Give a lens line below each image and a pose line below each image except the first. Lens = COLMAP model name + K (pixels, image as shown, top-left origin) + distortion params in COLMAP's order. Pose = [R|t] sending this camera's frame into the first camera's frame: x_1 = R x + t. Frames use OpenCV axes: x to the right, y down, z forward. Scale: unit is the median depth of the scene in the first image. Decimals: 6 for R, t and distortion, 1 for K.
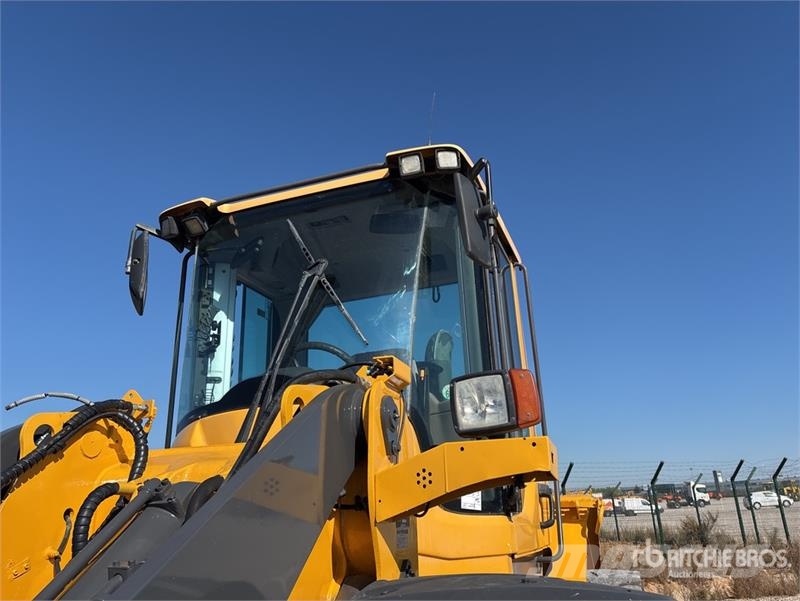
lens RADIAL K [[615.2, 0, 395.0], [0, 615.2, 296.7], [0, 0, 1]] dist [0.101671, -0.149943]
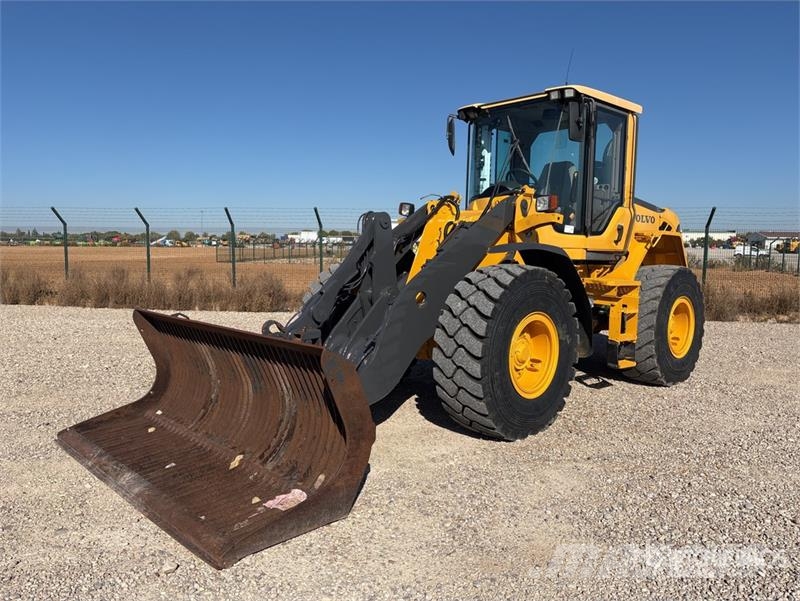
lens RADIAL K [[615.2, 0, 395.0], [0, 615.2, 296.7], [0, 0, 1]] dist [0.101671, -0.149943]
pose [[0.892413, 0.080231, -0.444030, 0.679865], [0.106925, 0.918434, 0.380848, -0.538317], [0.438368, -0.387352, 0.811044, -1.710856]]
